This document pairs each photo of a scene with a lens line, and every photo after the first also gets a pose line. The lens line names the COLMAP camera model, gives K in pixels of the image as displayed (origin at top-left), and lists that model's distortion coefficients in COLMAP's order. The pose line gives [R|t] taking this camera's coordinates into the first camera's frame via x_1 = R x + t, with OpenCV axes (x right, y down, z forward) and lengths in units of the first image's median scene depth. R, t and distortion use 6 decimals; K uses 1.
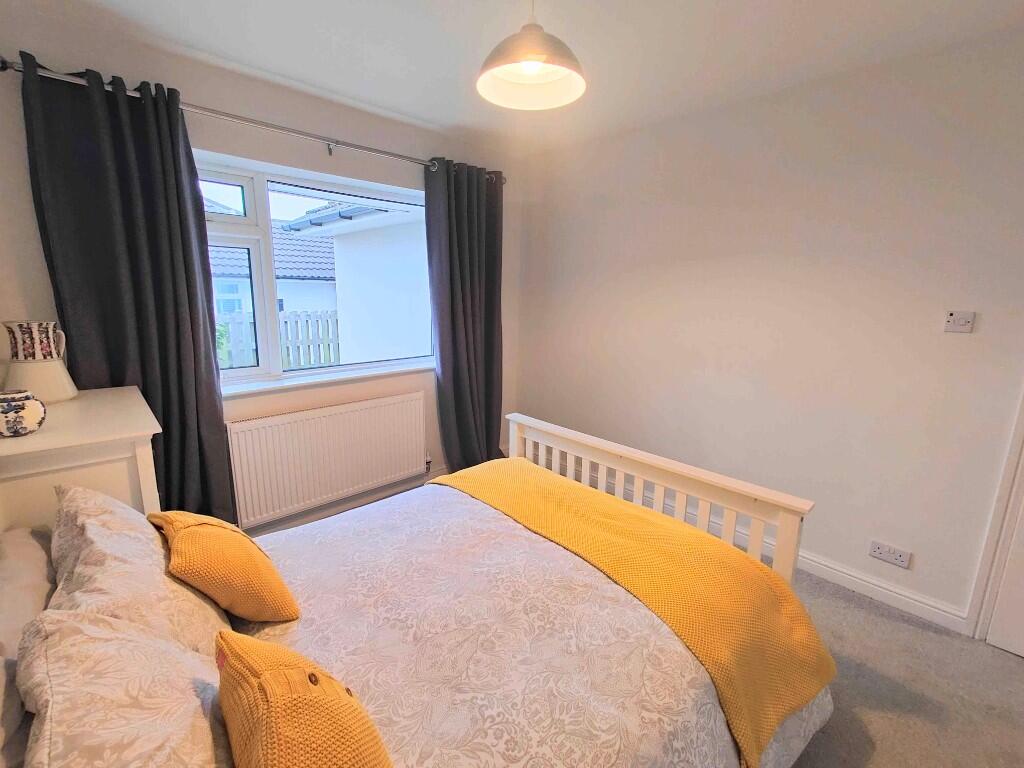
lens RADIAL K [[453.0, 0, 510.7], [0, 453.0, 378.7], [0, 0, 1]] dist [0.009566, 0.000613]
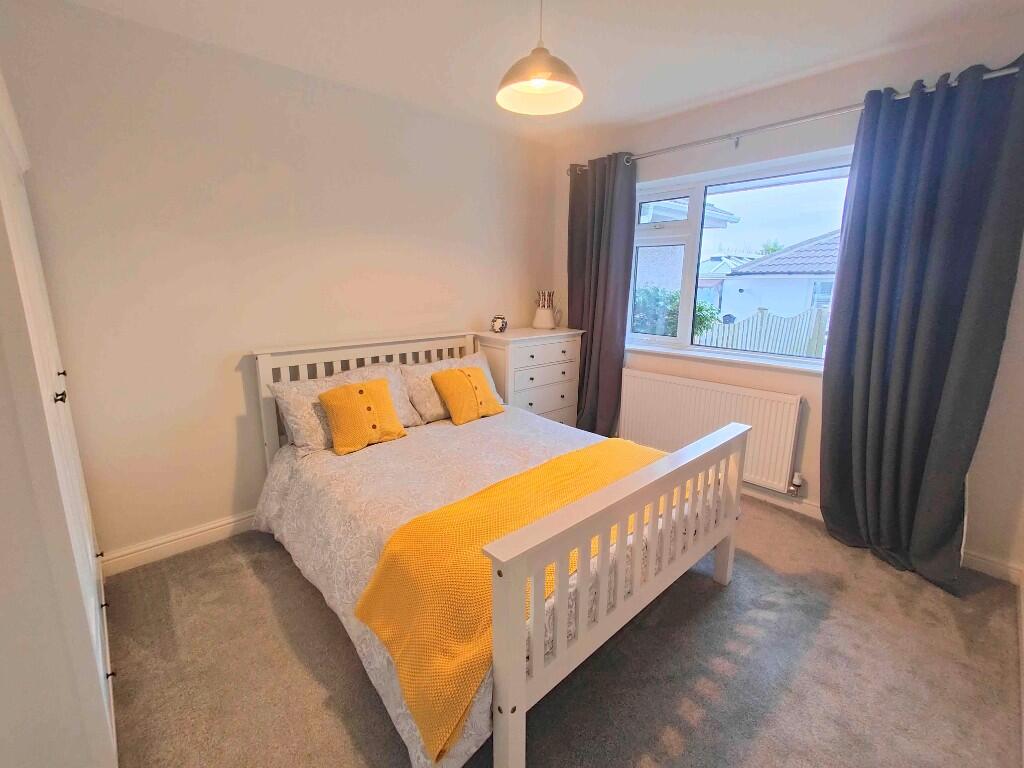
lens RADIAL K [[453.0, 0, 510.7], [0, 453.0, 378.7], [0, 0, 1]] dist [0.009566, 0.000613]
pose [[-0.019732, 0.192524, -0.981094, 0.807553], [-0.203794, 0.959909, 0.192466, -0.073418], [0.978815, 0.203738, 0.020294, 0.601915]]
